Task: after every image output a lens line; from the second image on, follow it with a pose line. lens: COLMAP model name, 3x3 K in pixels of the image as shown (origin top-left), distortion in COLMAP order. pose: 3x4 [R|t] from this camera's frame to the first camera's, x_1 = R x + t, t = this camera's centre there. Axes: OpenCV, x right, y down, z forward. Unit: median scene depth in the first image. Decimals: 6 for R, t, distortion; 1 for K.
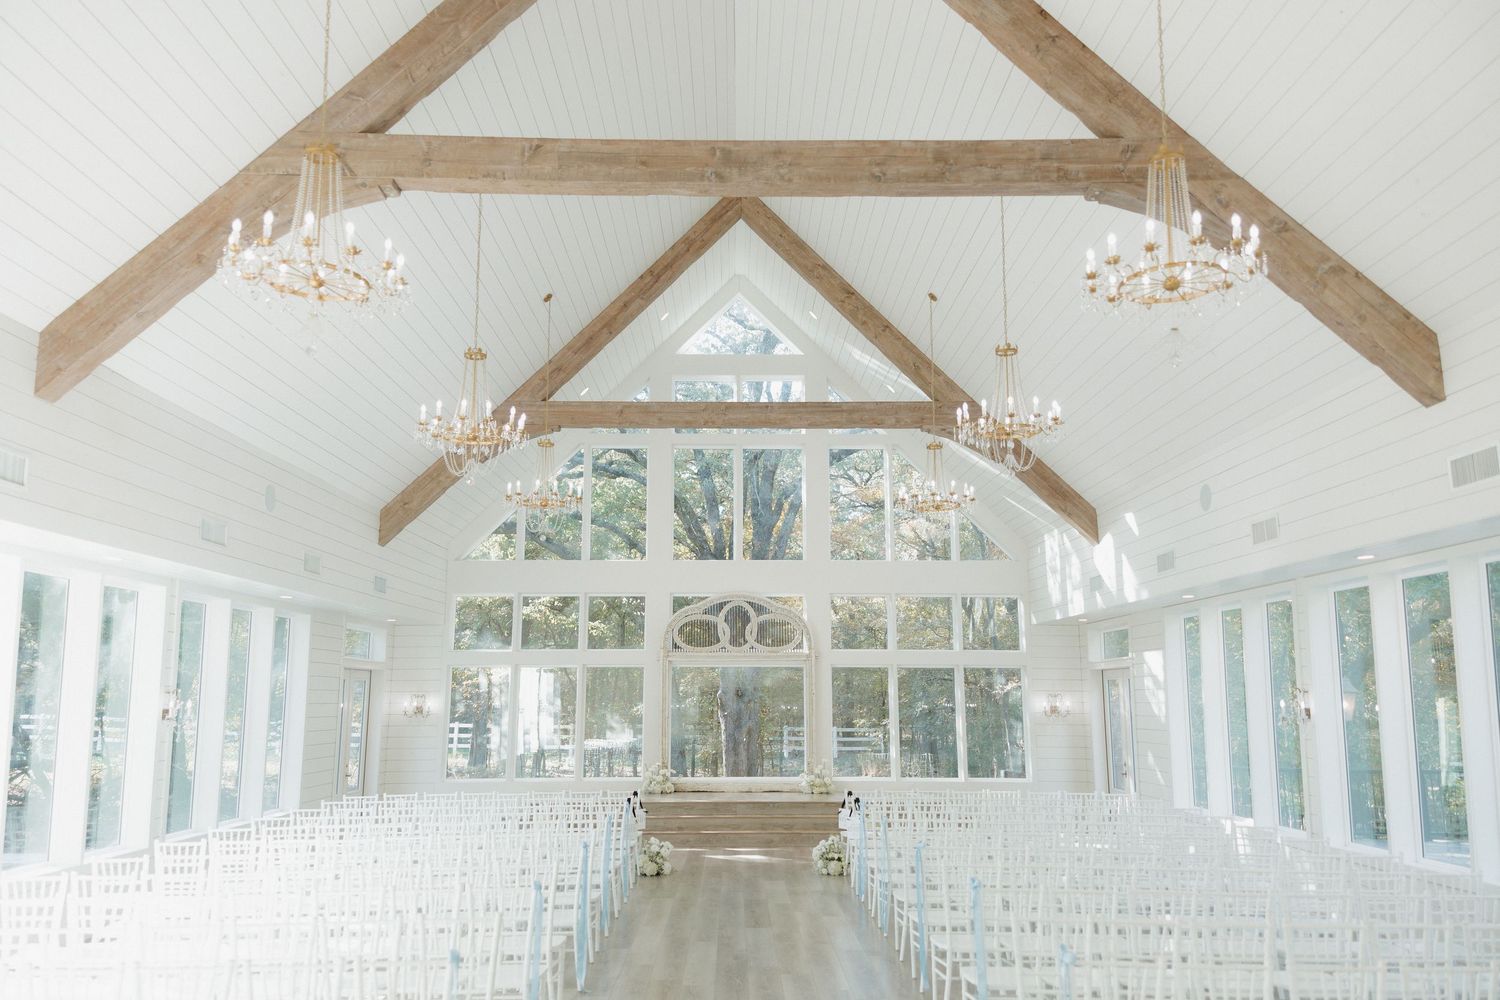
lens RADIAL K [[1164.4, 0, 748.4], [0, 1164.4, 495.6], [0, 0, 1]] dist [0.065605, -0.023165]
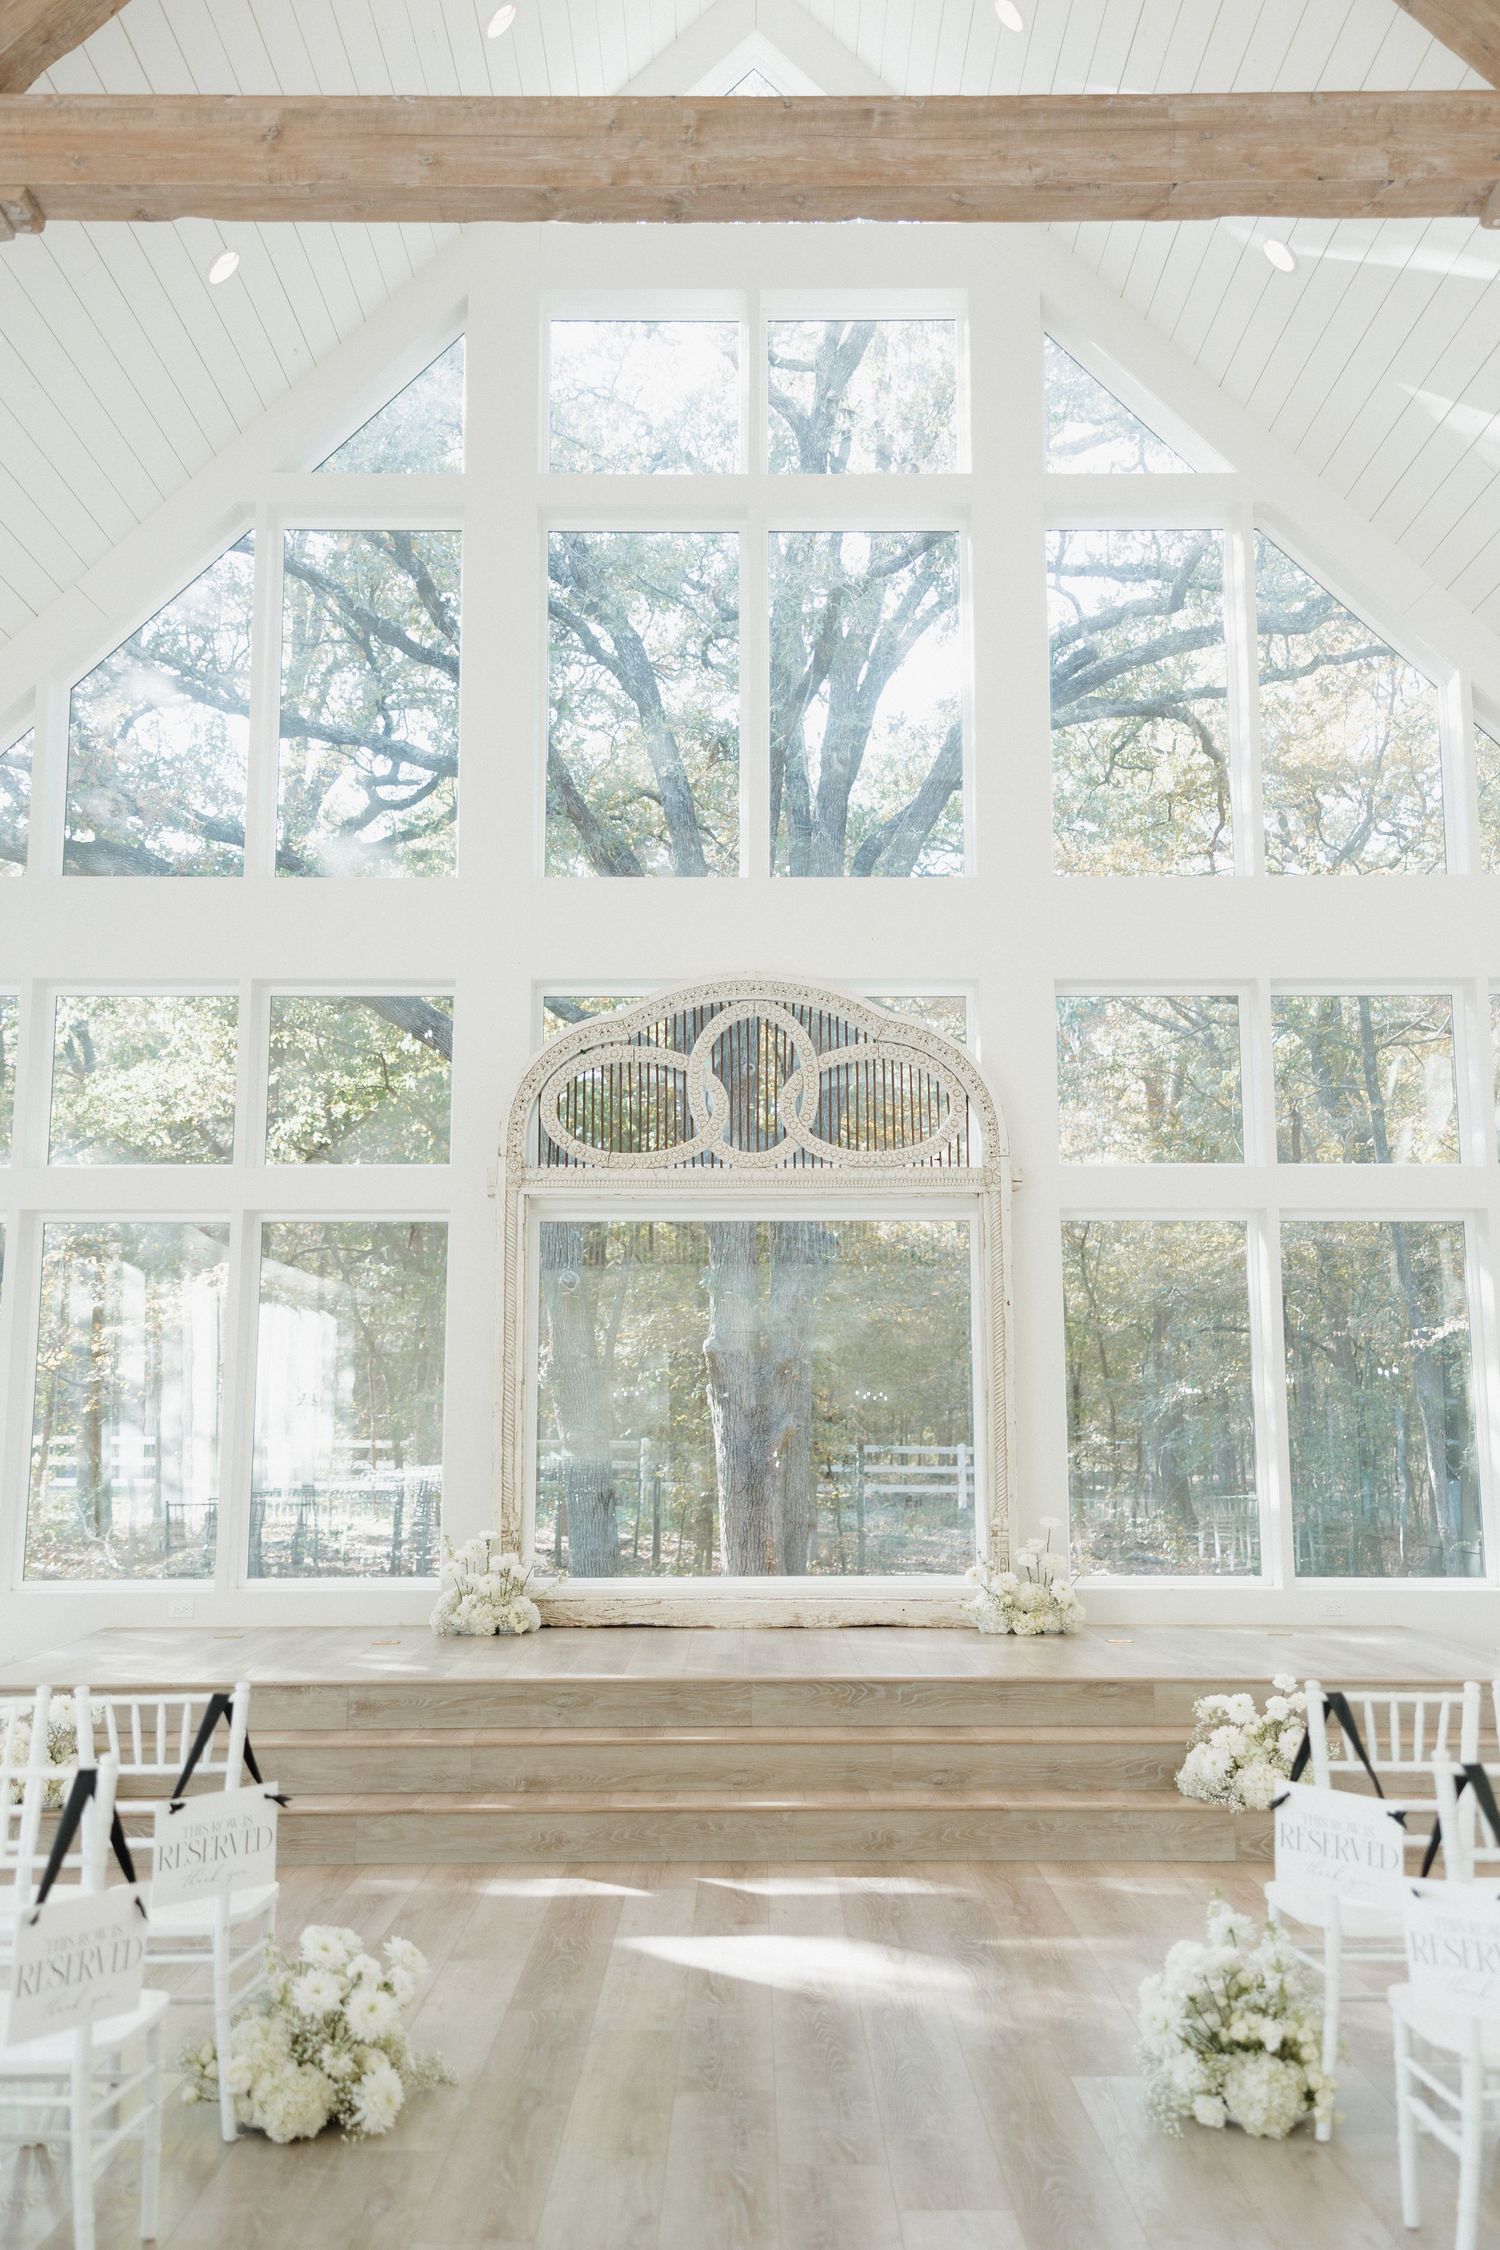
lens RADIAL K [[2115.9, 0, 754.7], [0, 2115.9, 1132.4], [0, 0, 1]] dist [0.003383, 0.000000]
pose [[0.999928, -0.003932, -0.011307, -0.002969], [0.004446, 0.998940, 0.045826, 0.103628], [0.011114, -0.045873, 0.998885, 0.470864]]
